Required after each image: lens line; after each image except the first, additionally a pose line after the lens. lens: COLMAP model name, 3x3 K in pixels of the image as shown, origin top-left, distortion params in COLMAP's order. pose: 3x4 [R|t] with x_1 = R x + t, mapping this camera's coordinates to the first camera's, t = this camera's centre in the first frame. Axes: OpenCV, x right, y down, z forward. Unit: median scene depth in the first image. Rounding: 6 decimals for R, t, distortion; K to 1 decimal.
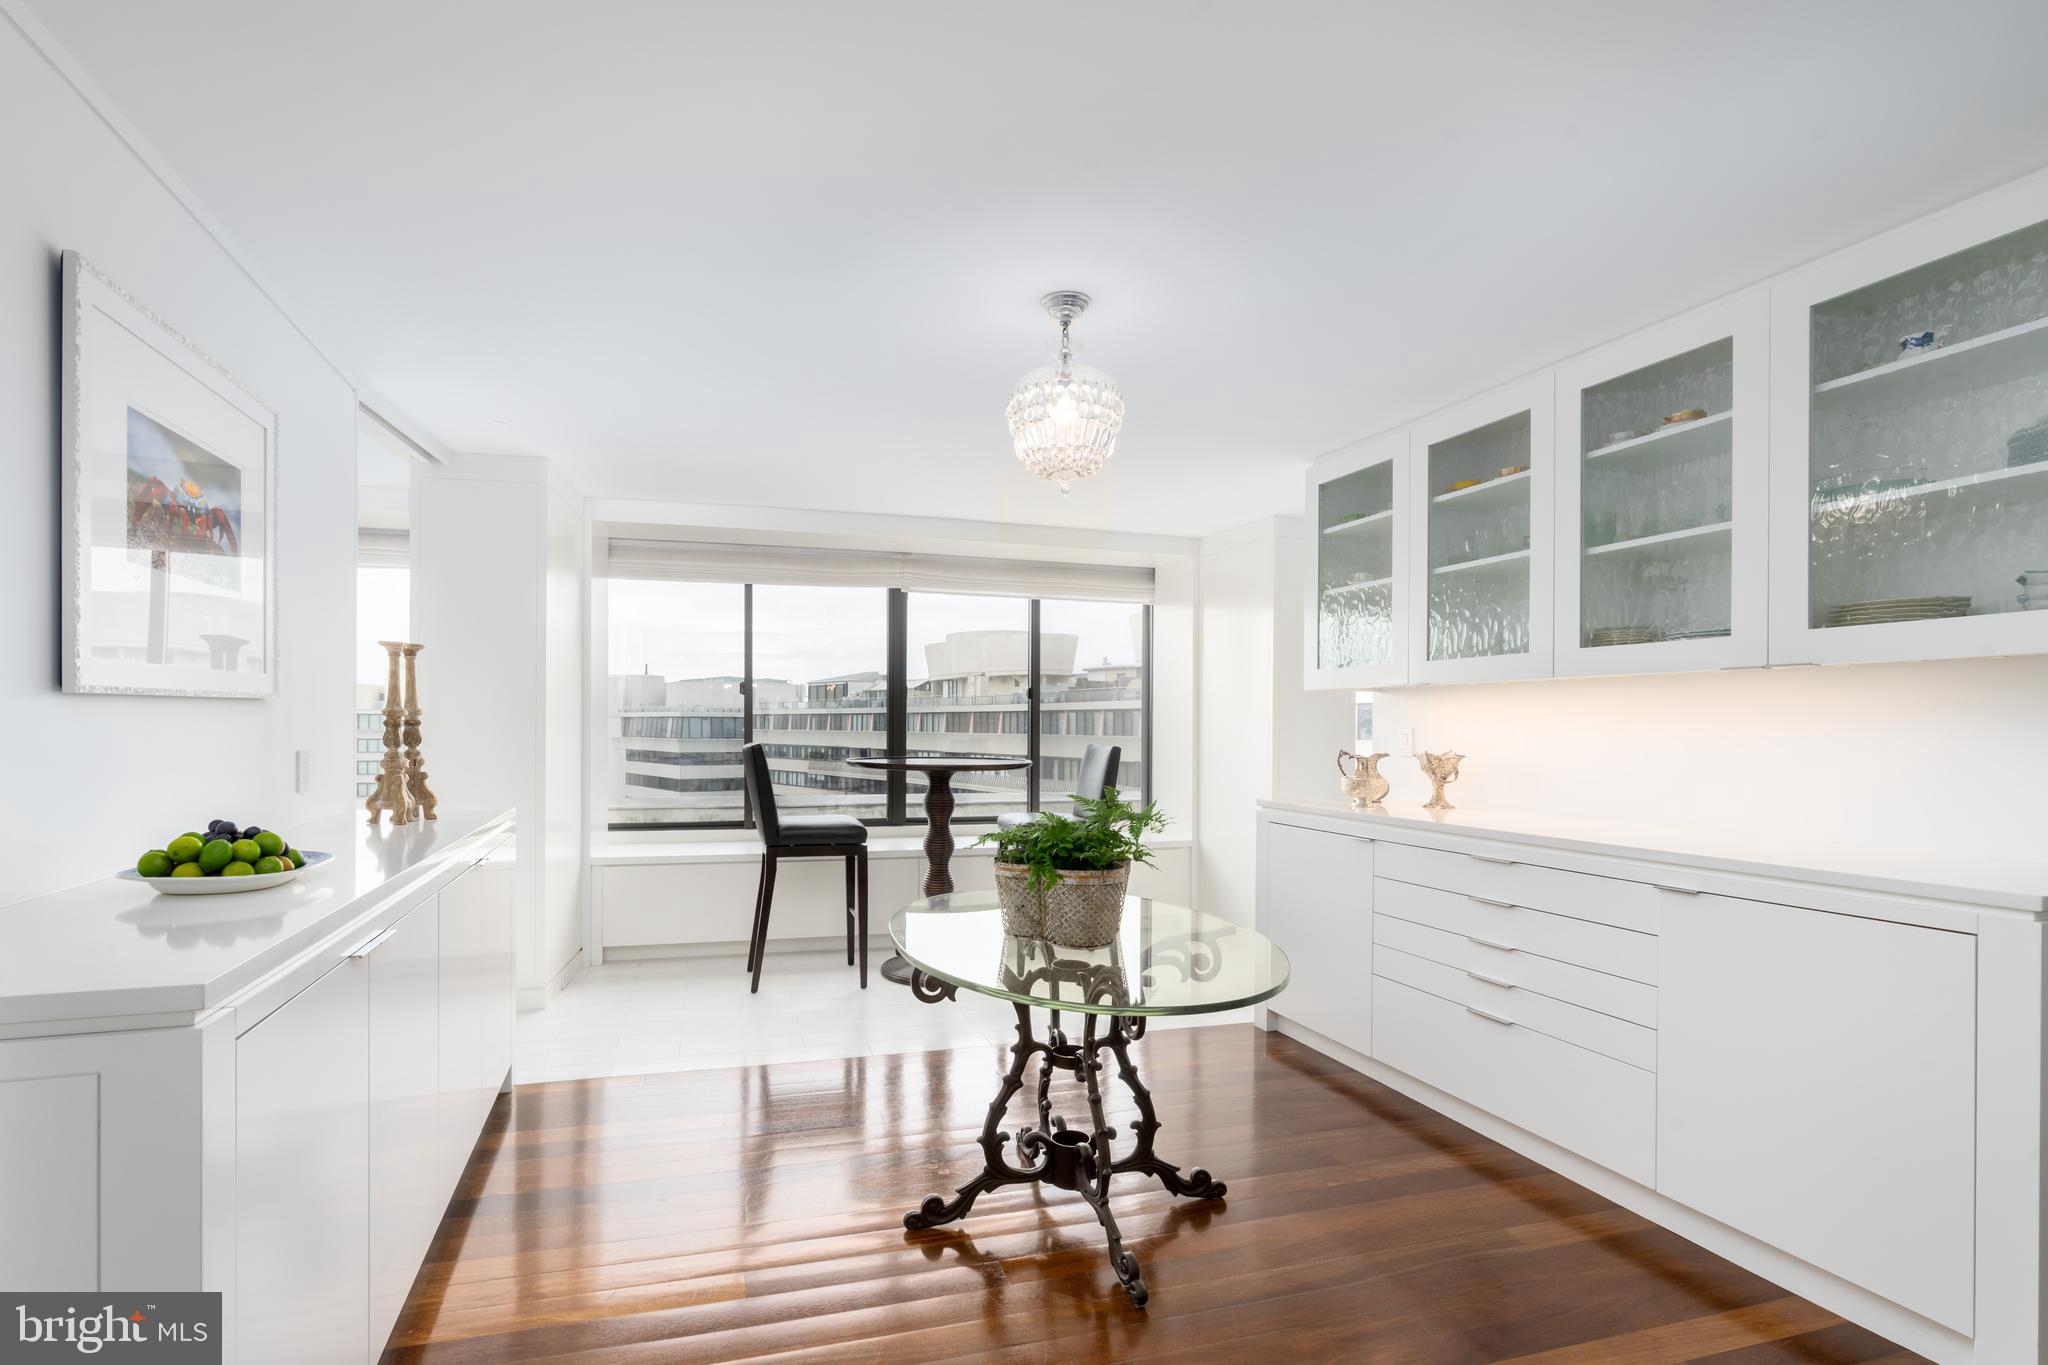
lens RADIAL K [[1006.1, 0, 1020.2], [0, 1006.1, 711.4], [0, 0, 1]] dist [0.002361, 0.000085]
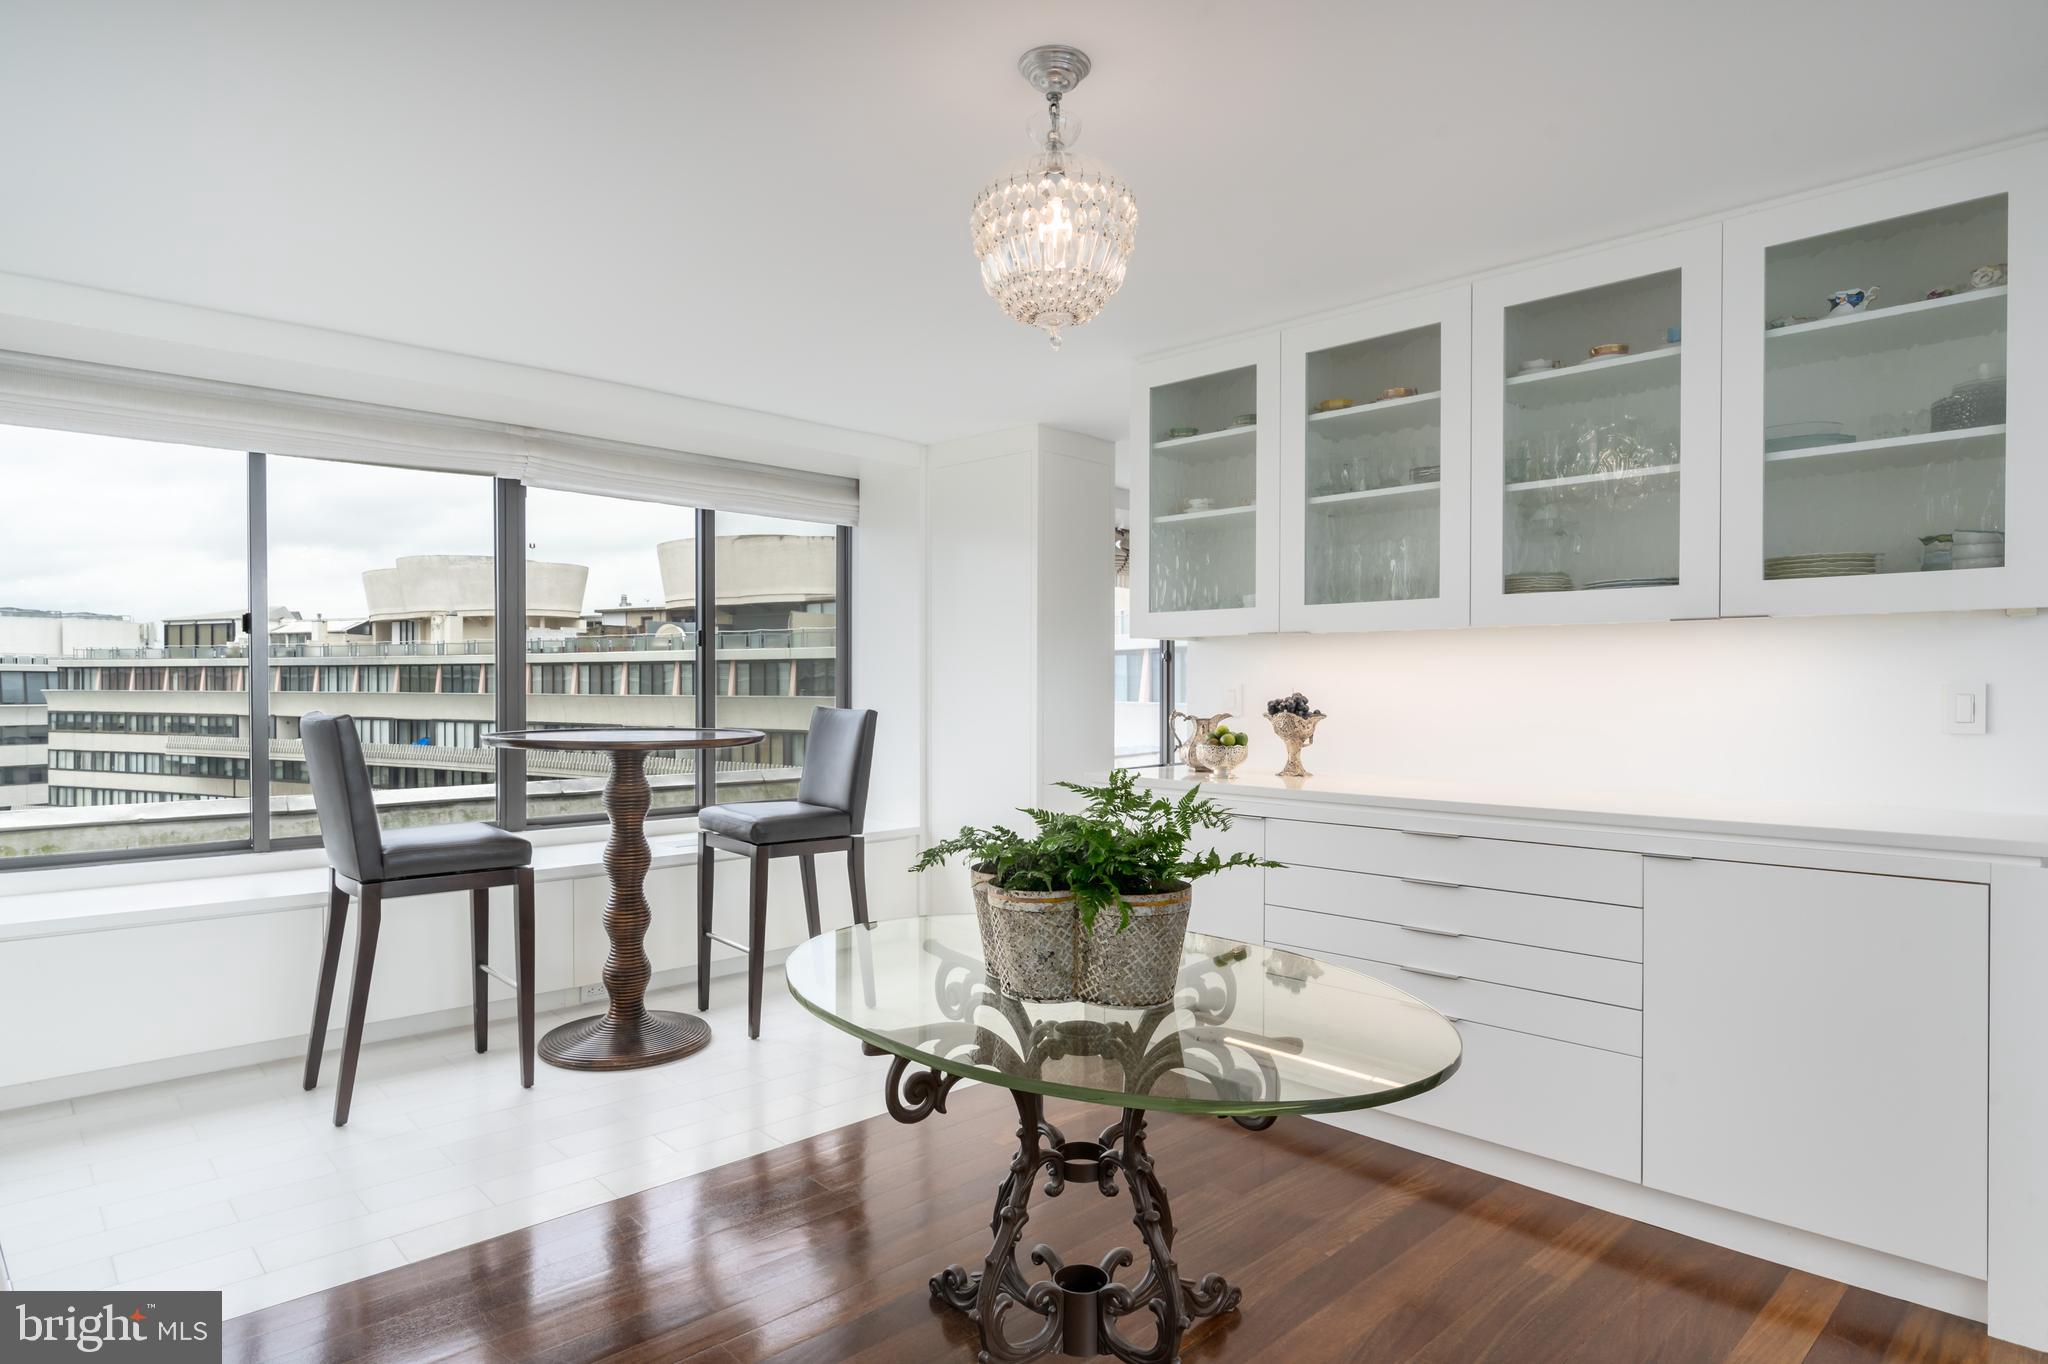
lens RADIAL K [[1147.7, 0, 1024.0], [0, 1147.7, 682.0], [0, 0, 1]] dist [-0.002470, -0.000078]
pose [[0.887686, -0.003141, 0.460438, -0.214818], [-0.003402, 0.999905, 0.013380, 0.002538], [-0.460437, -0.013444, 0.887591, 0.202068]]
